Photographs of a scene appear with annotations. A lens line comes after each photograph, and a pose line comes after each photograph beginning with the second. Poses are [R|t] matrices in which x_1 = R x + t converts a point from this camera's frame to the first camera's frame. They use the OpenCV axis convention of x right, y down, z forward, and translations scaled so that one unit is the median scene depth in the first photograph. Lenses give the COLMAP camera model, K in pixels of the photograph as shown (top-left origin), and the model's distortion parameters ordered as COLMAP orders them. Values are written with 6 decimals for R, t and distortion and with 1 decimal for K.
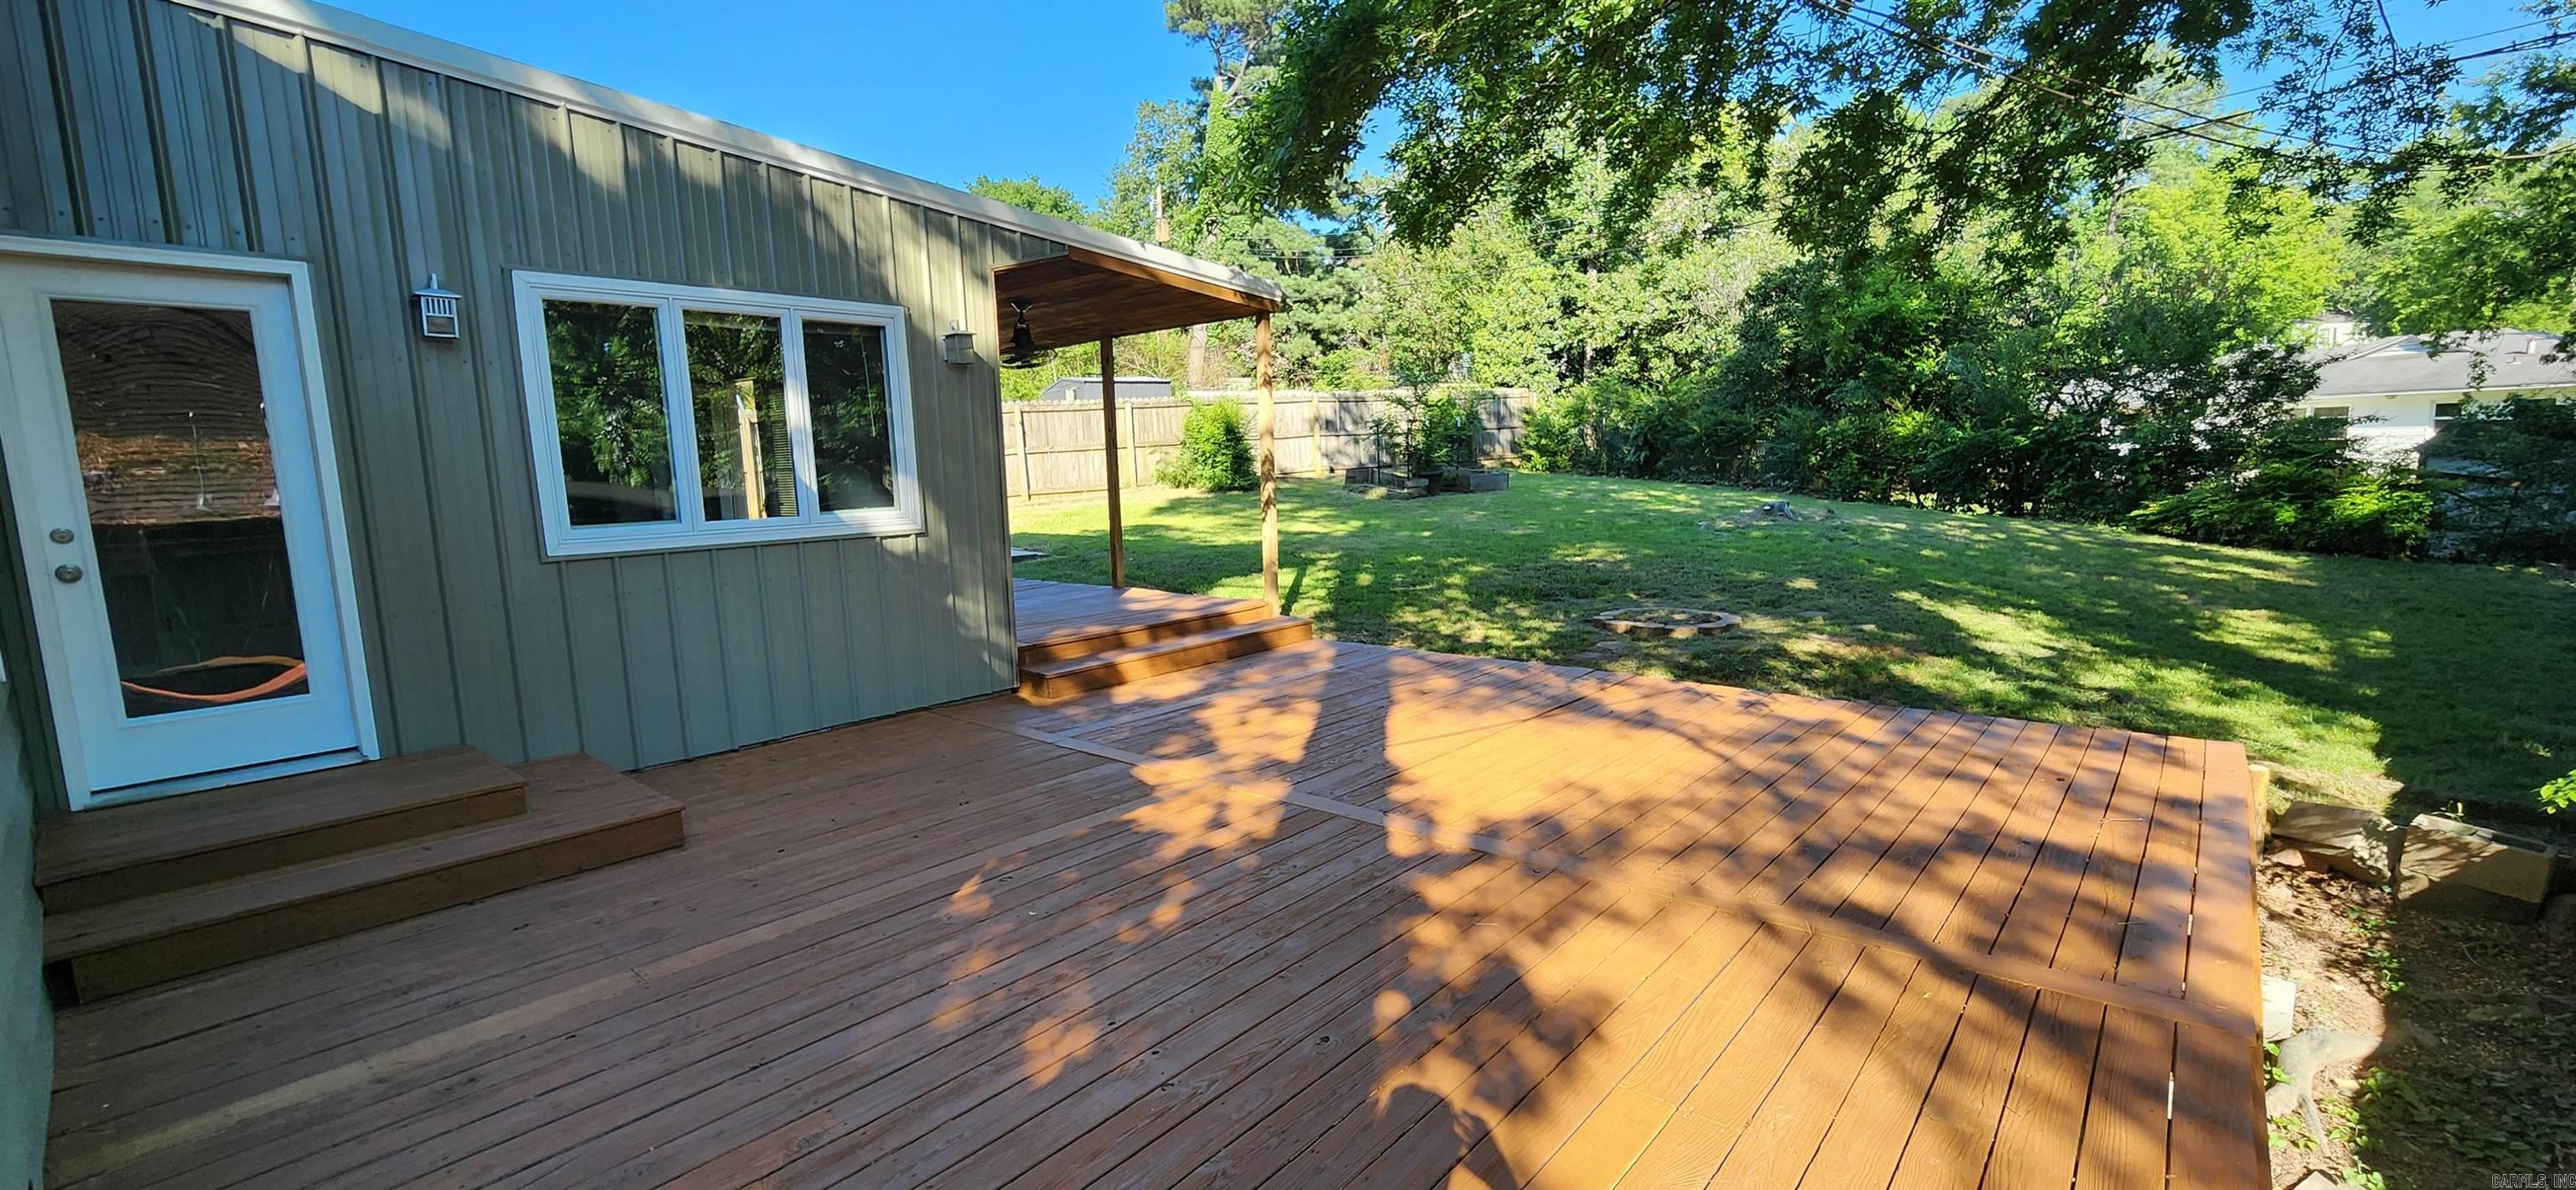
lens RADIAL K [[1070.2, 0, 1313.4], [0, 1070.2, 600.4], [0, 0, 1]] dist [0.000172, -0.000223]
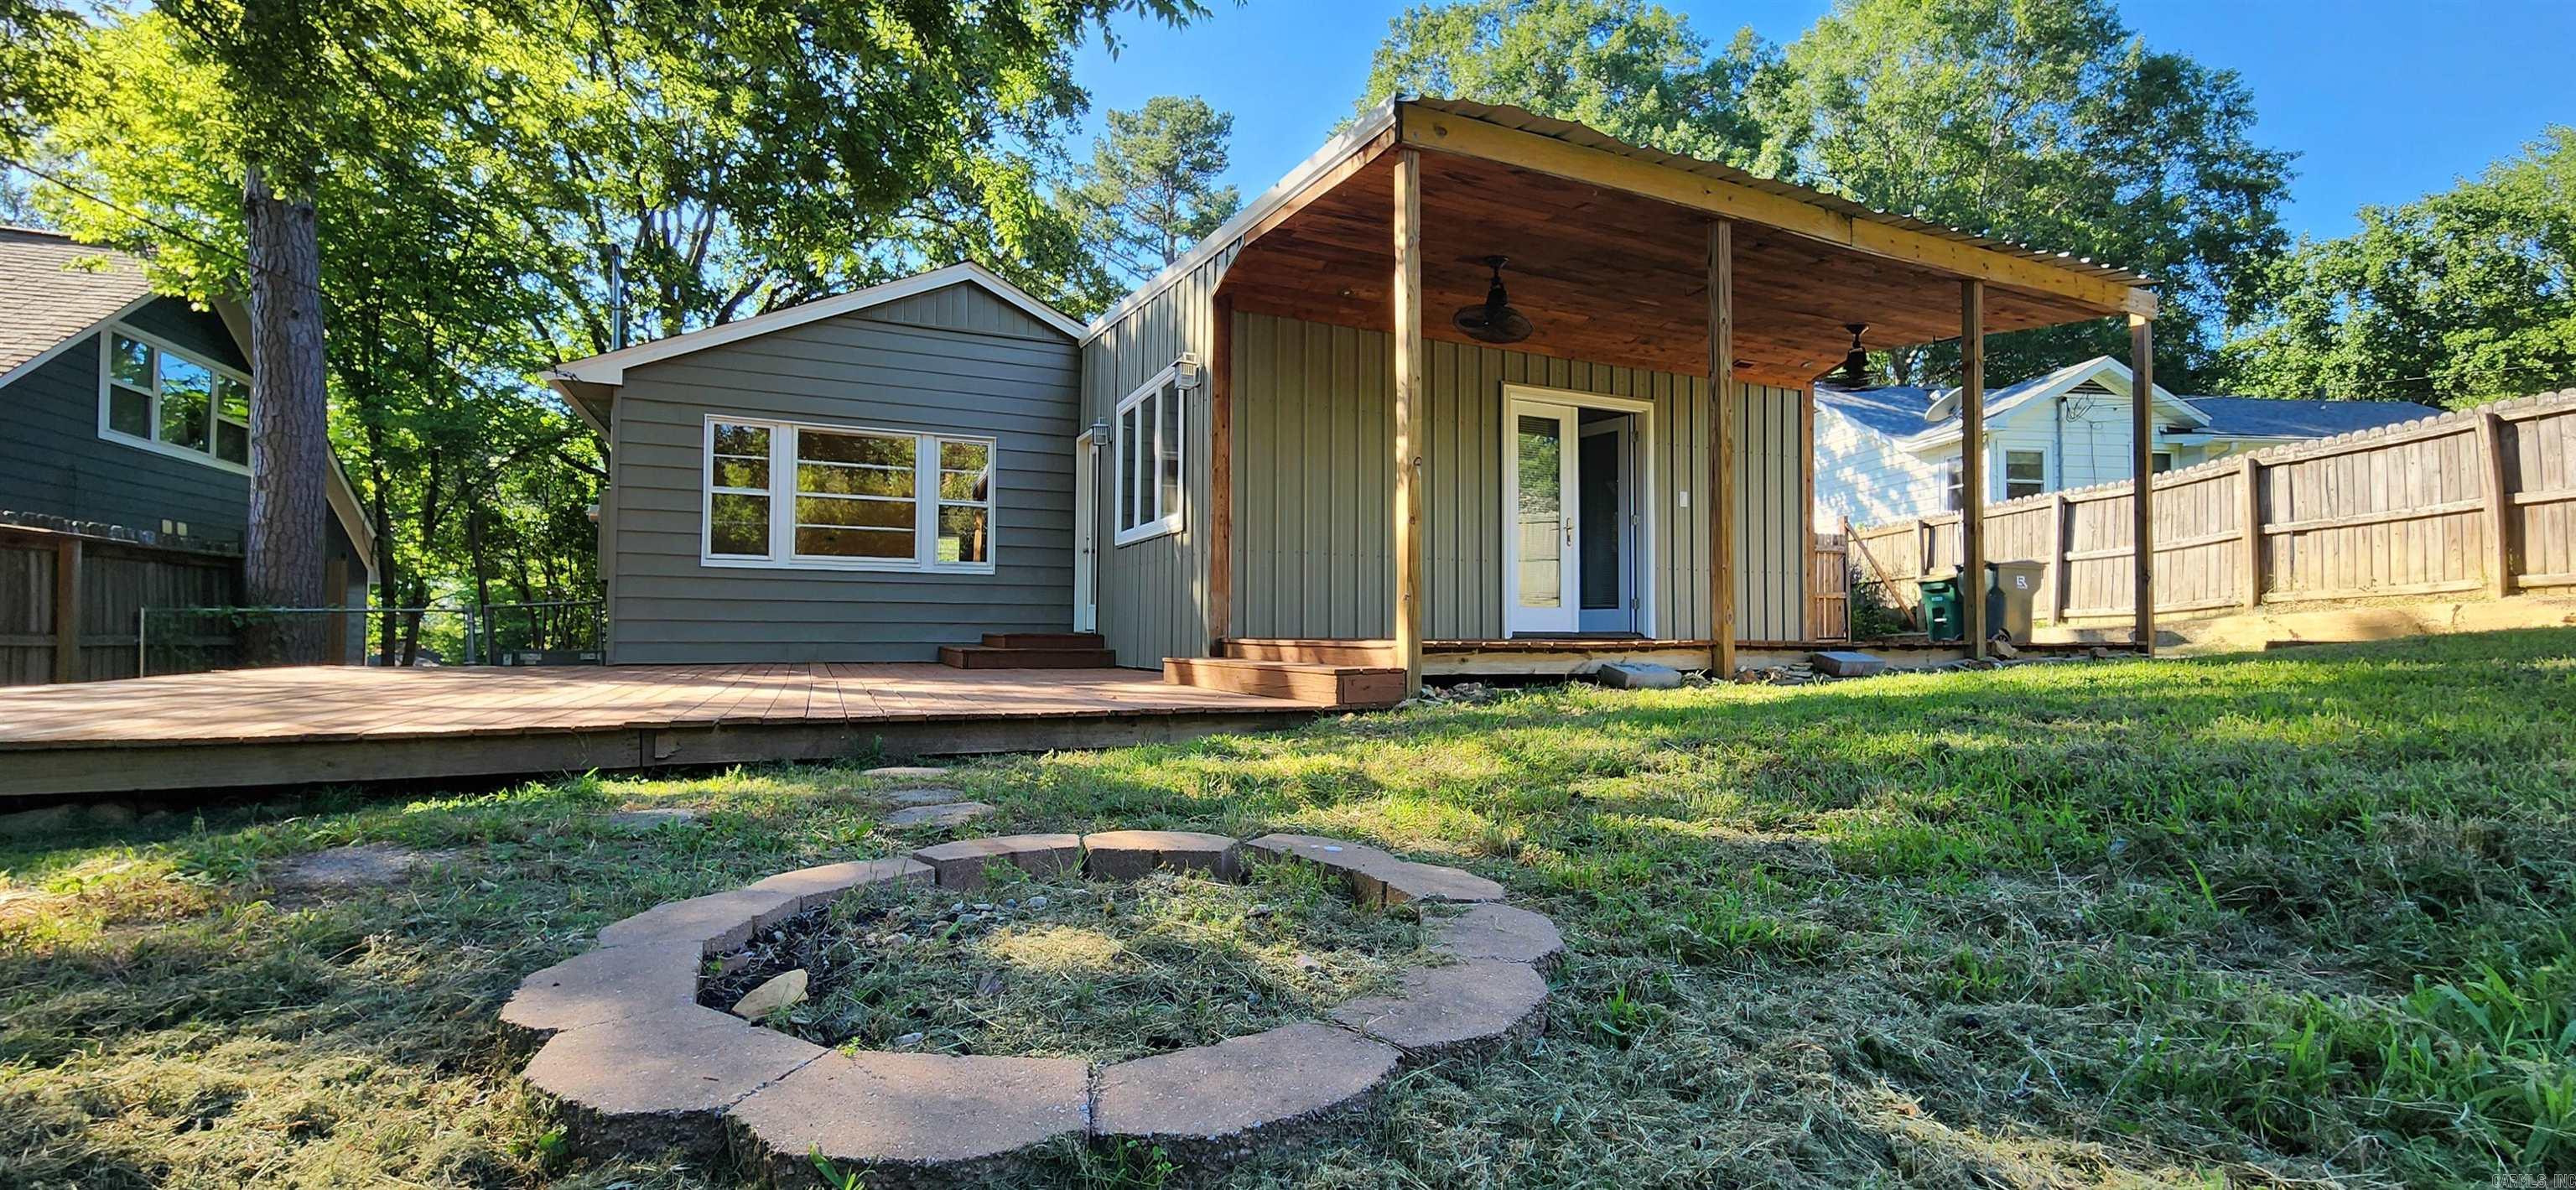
lens RADIAL K [[1063.5, 0, 1293.4], [0, 1063.5, 609.0], [0, 0, 1]] dist [-0.001849, -0.000311]
pose [[-0.416921, 0.013104, -0.908848, 0.774054], [-0.100128, 0.993149, 0.060252, -0.063942], [0.903411, 0.116122, -0.412752, 1.785995]]
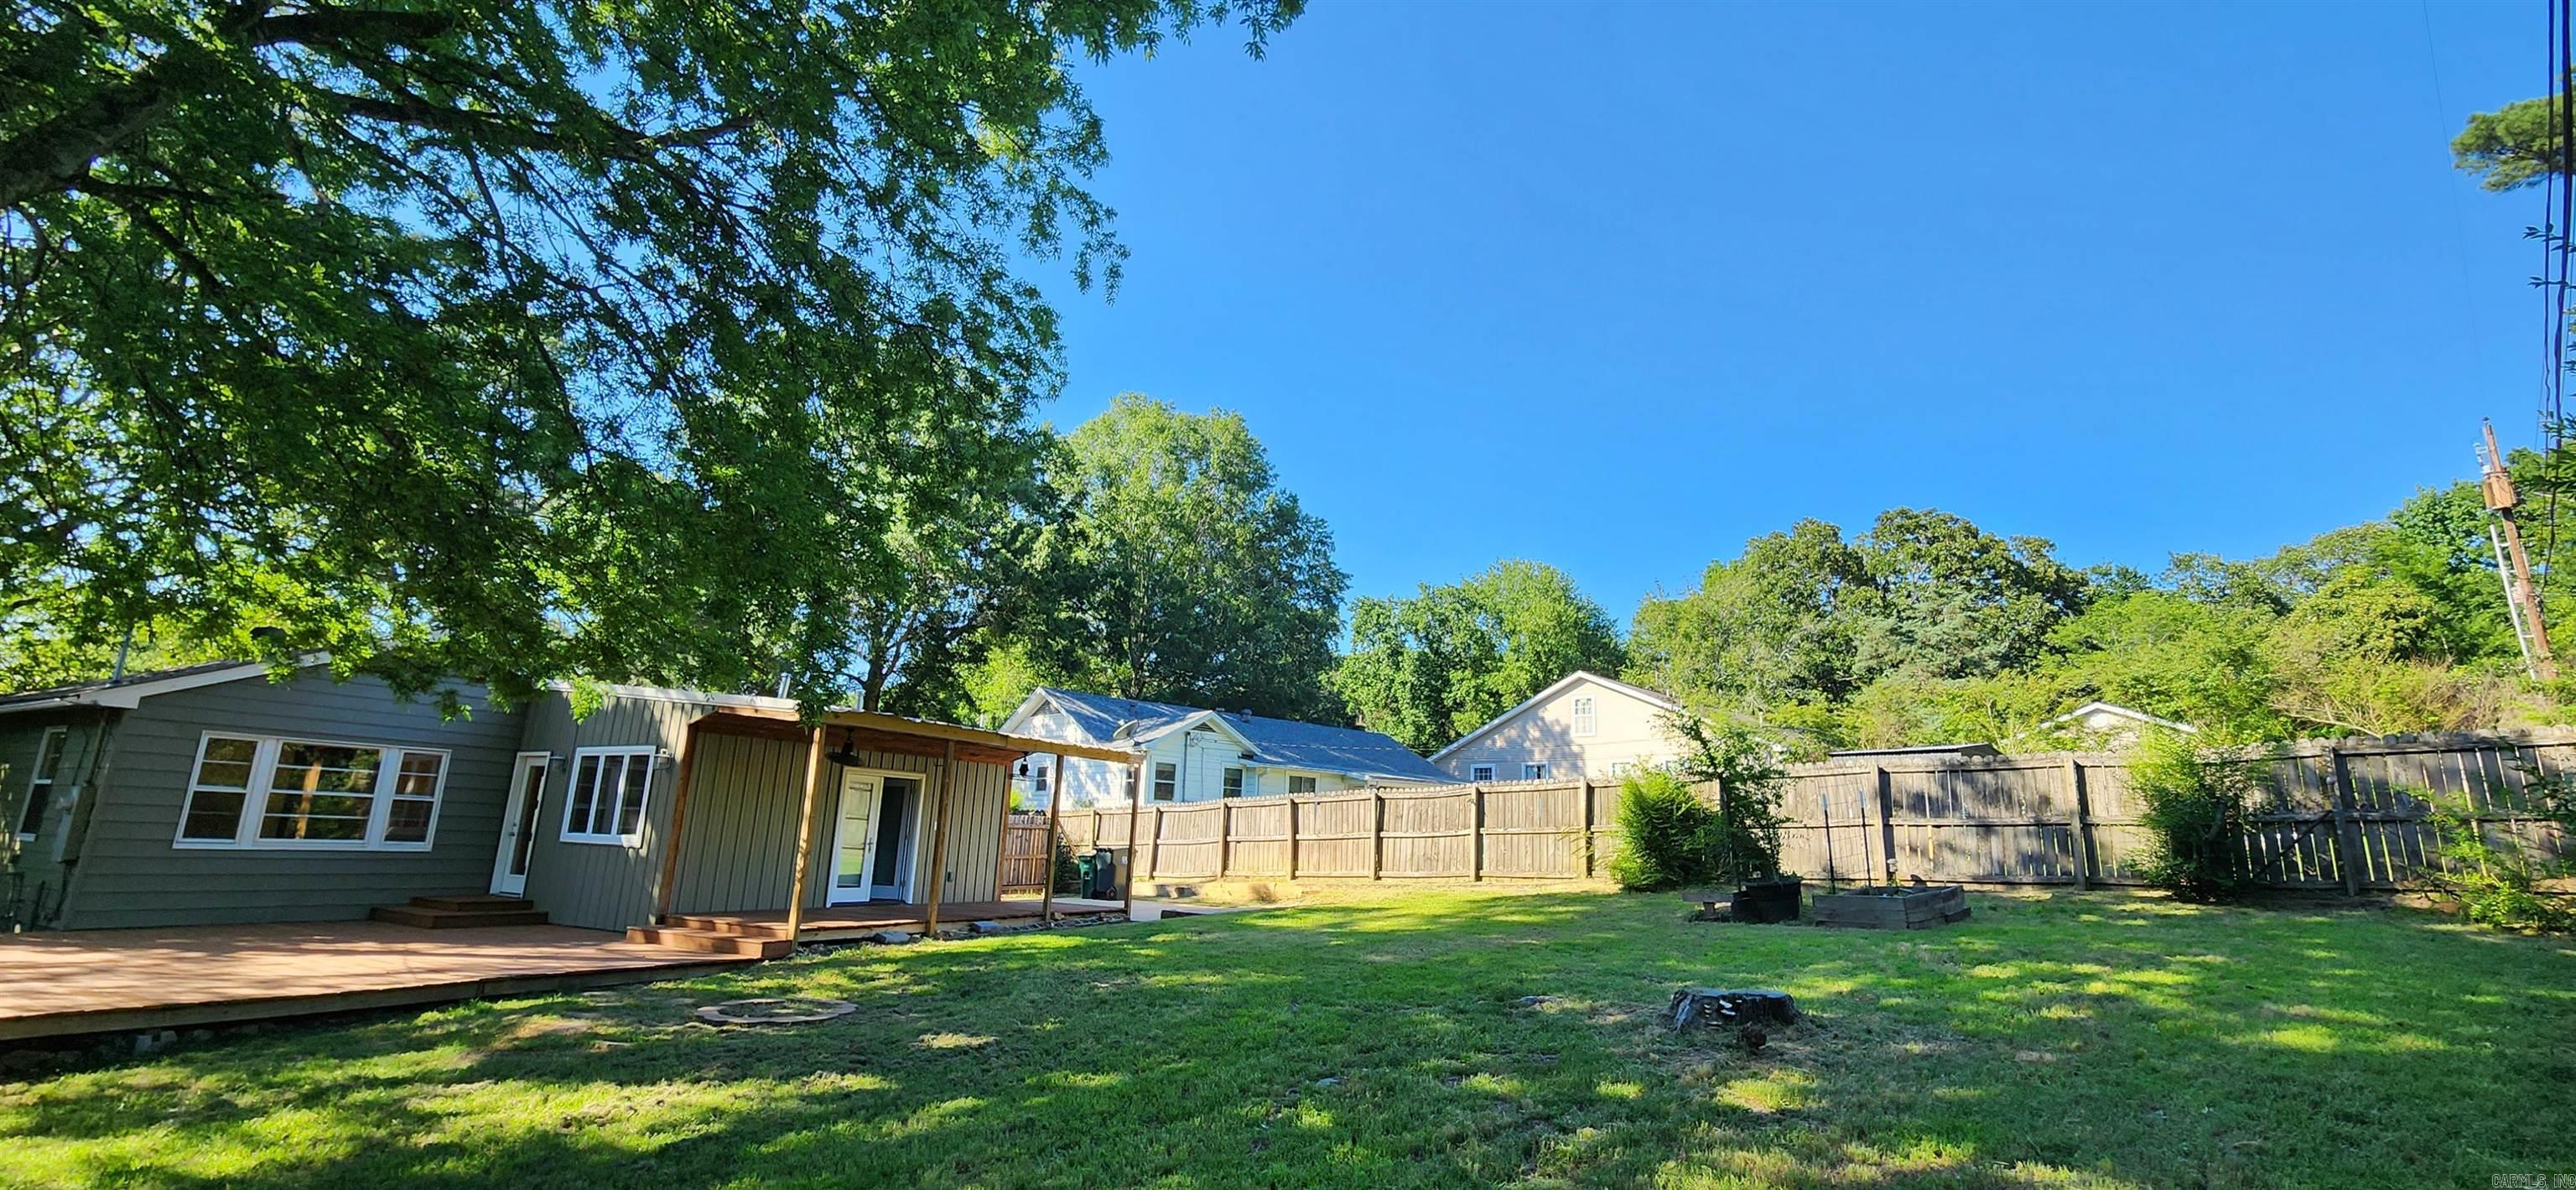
lens RADIAL K [[1070.2, 0, 1313.4], [0, 1070.2, 600.4], [0, 0, 1]] dist [0.000172, -0.000223]
pose [[0.212149, -0.173426, -0.961726, 2.308398], [-0.161610, 0.964350, -0.209549, -0.340773], [0.963782, 0.199880, 0.176558, 2.001307]]
